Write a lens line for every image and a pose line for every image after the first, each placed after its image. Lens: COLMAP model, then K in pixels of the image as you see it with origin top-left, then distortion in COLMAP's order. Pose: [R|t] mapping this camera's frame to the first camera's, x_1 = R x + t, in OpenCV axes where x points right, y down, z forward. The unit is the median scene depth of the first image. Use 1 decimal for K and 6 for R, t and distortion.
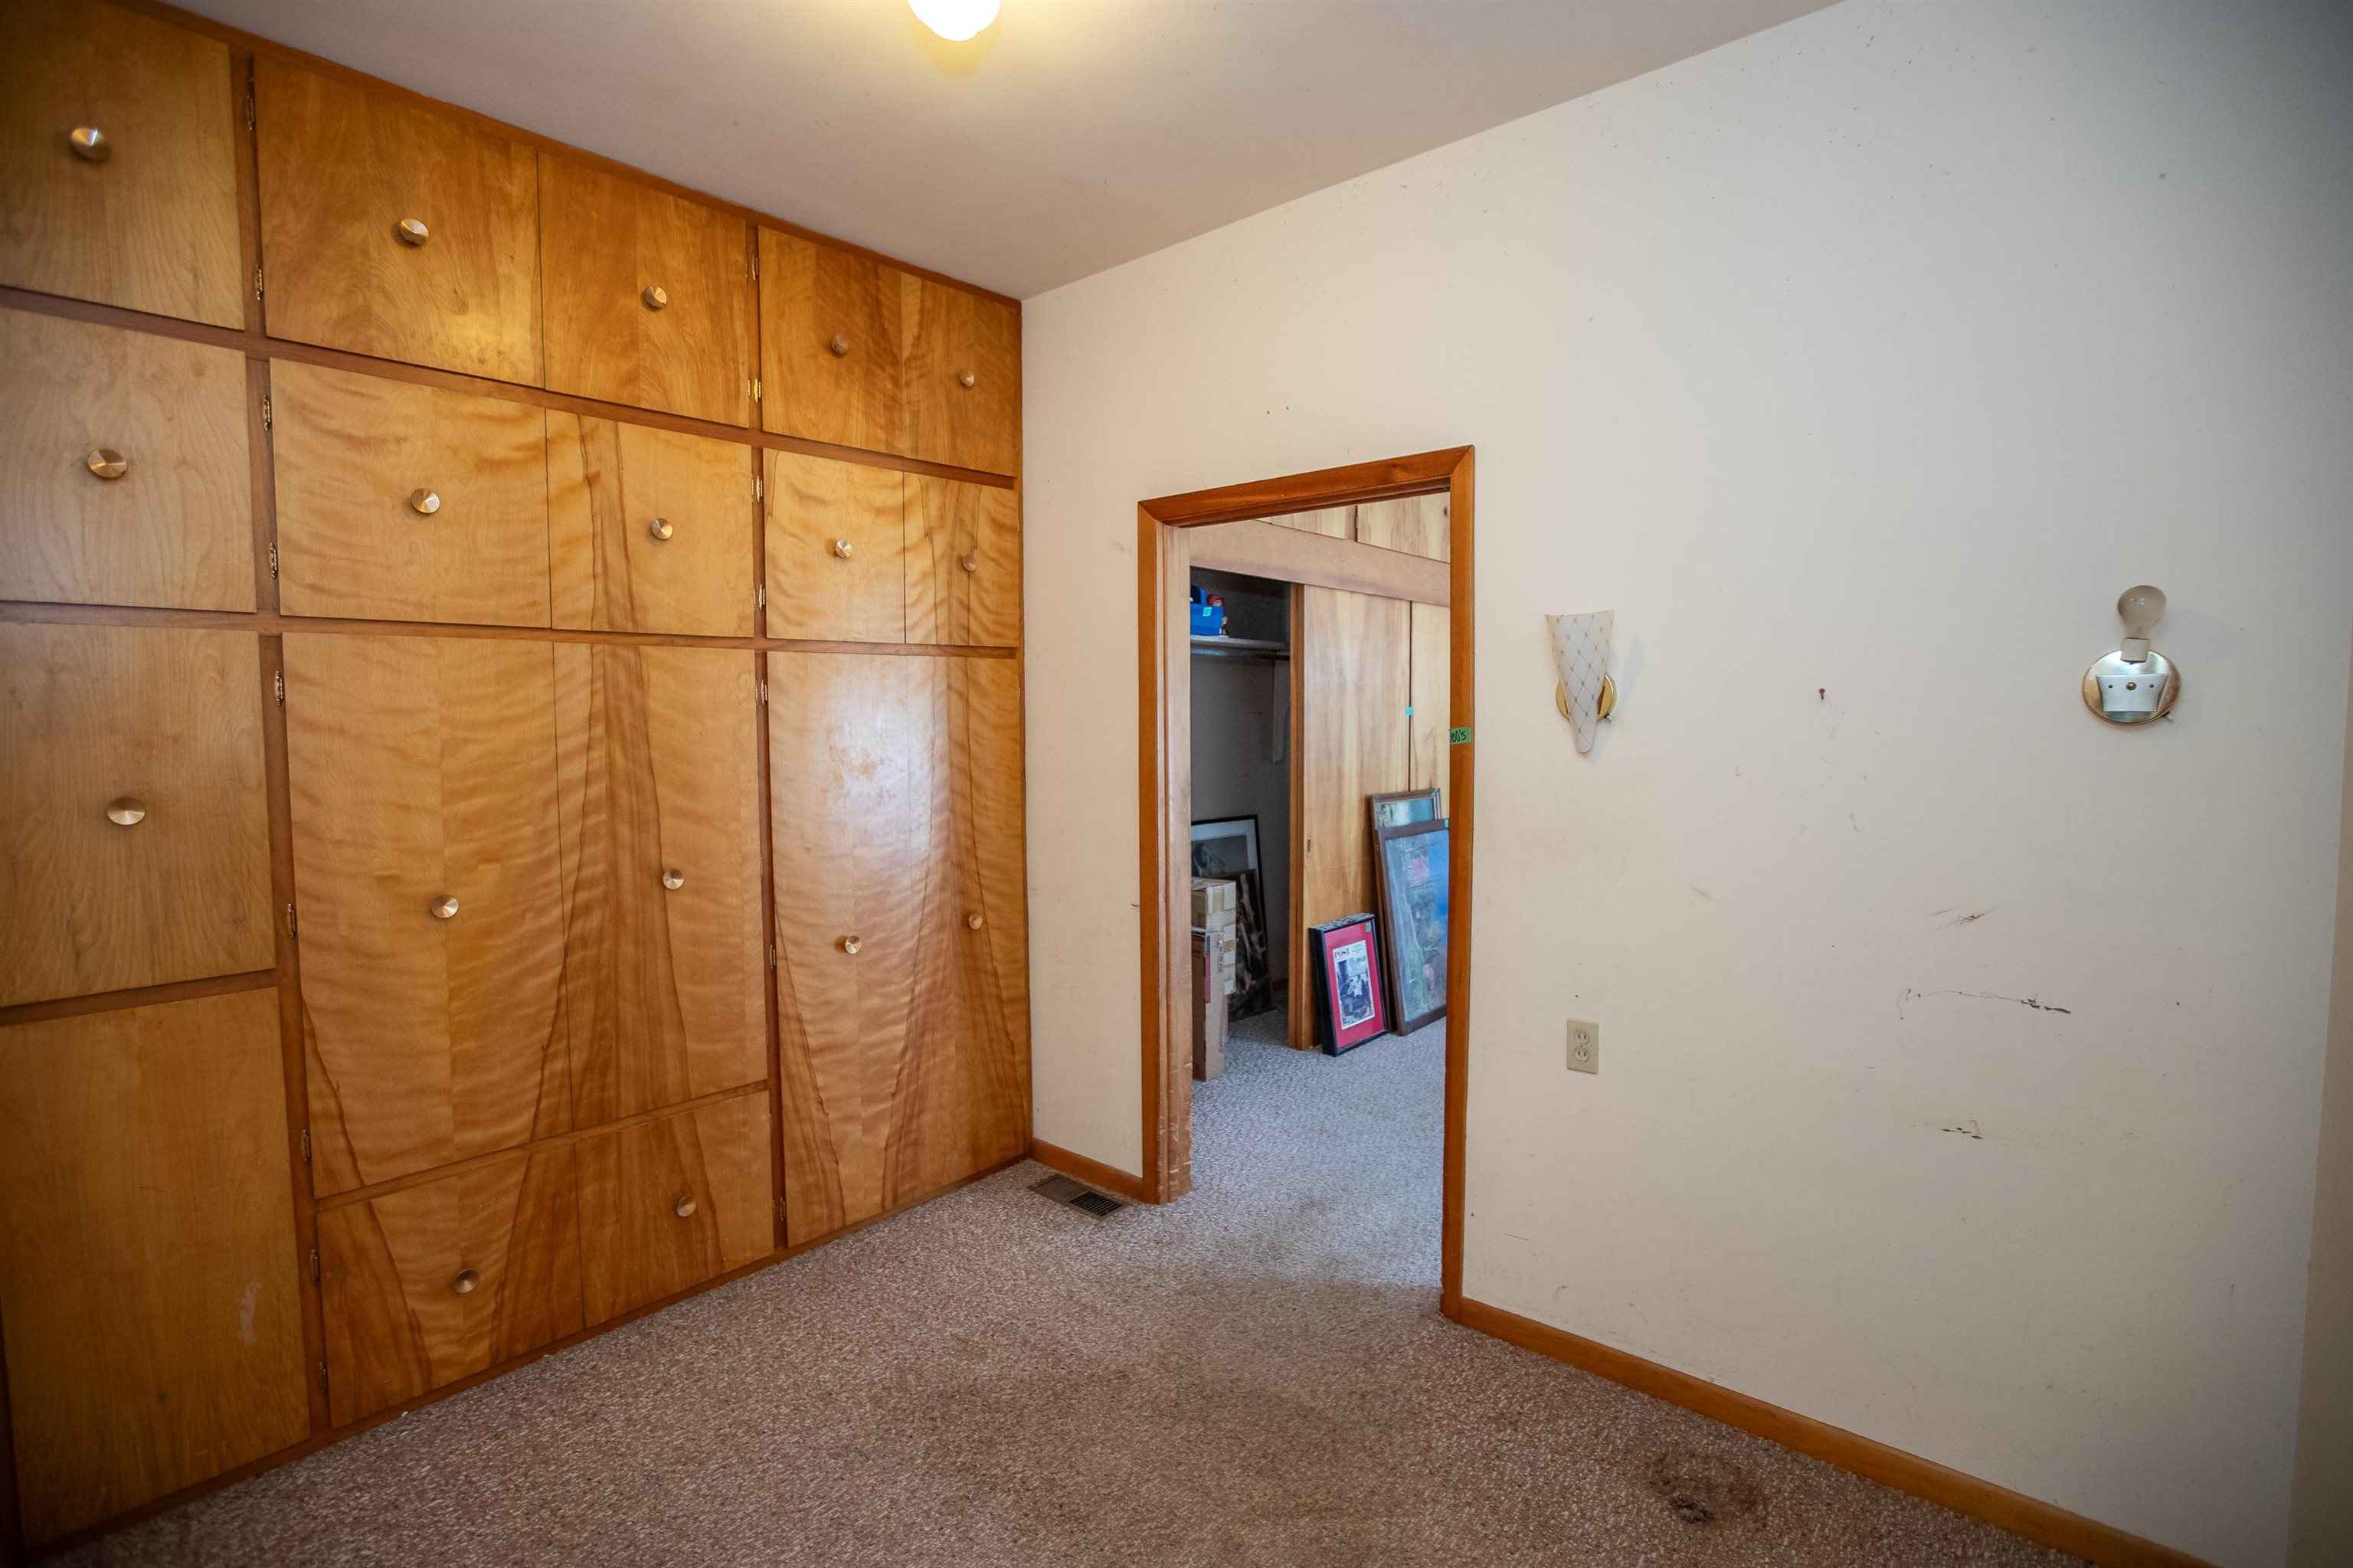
lens RADIAL K [[1070.1, 0, 1177.4], [0, 1070.1, 781.0], [0, 0, 1]] dist [-0.022050, 0.000338]
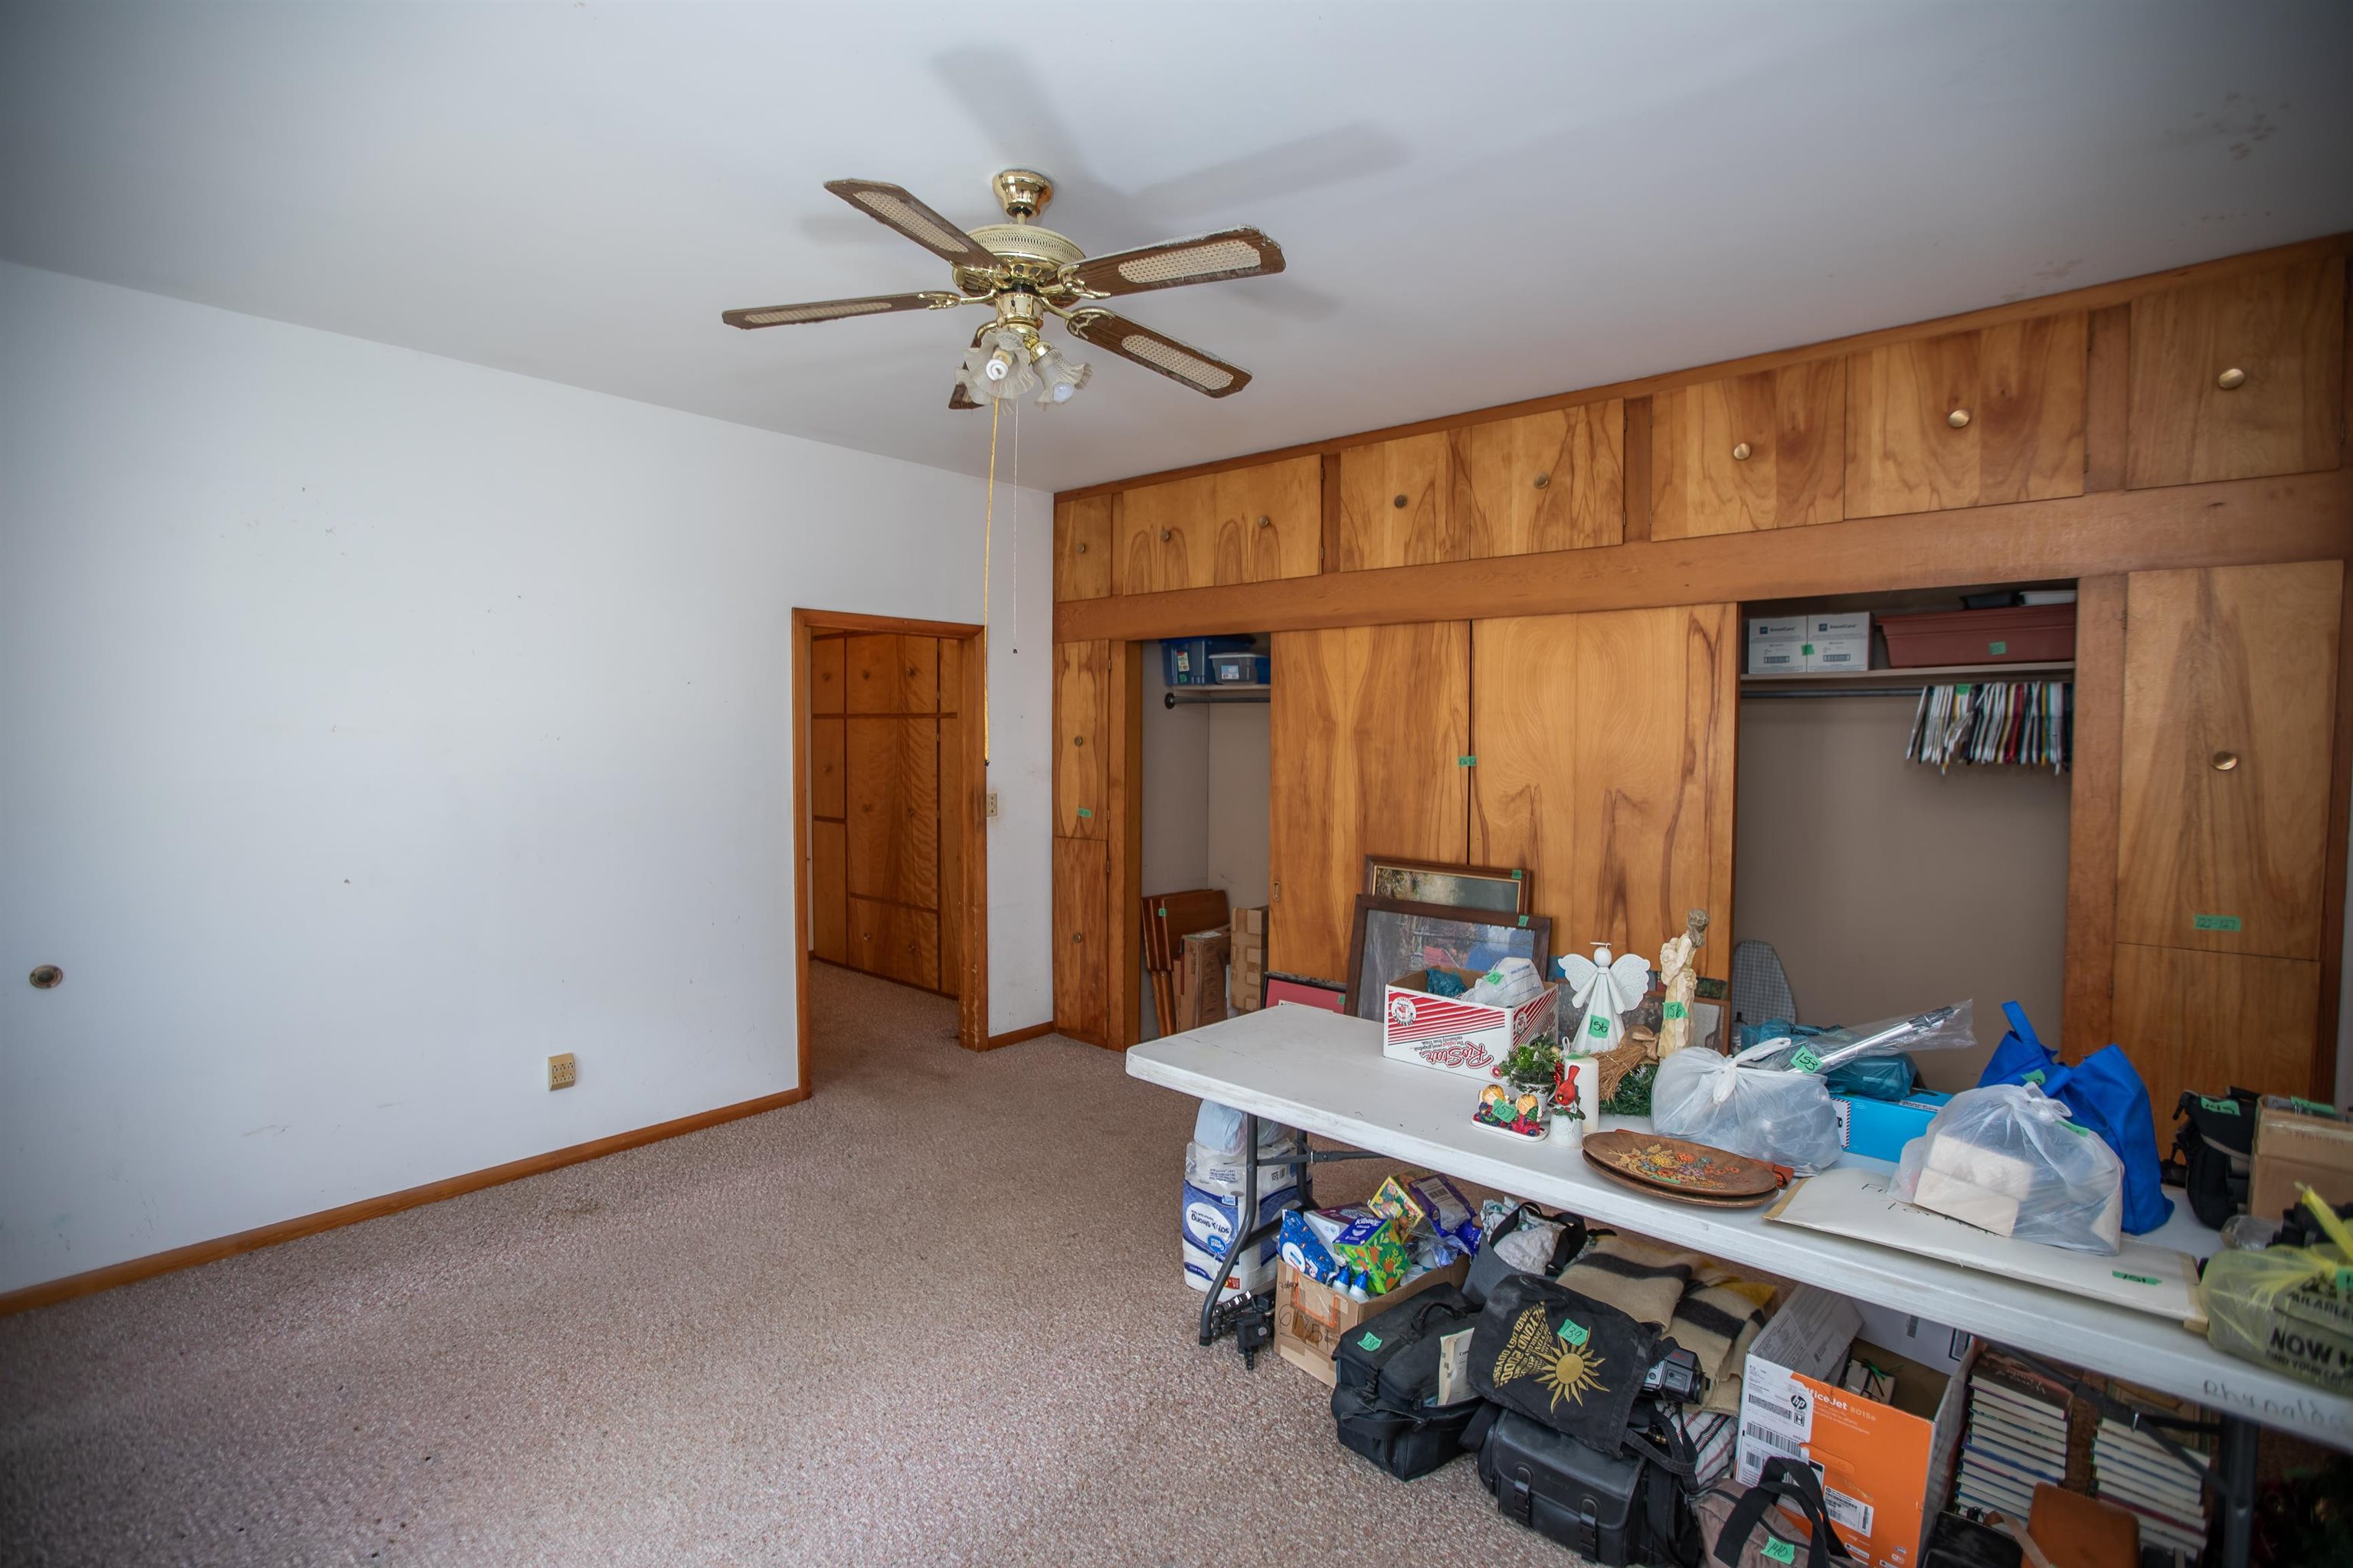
lens RADIAL K [[1070.1, 0, 1176.0], [0, 1070.1, 782.3], [0, 0, 1]] dist [-0.022050, 0.000338]
pose [[0.005660, 0.057297, -0.998341, 1.083551], [-0.068522, 0.996033, 0.056776, -0.087292], [0.997634, 0.068087, 0.009564, 0.857102]]
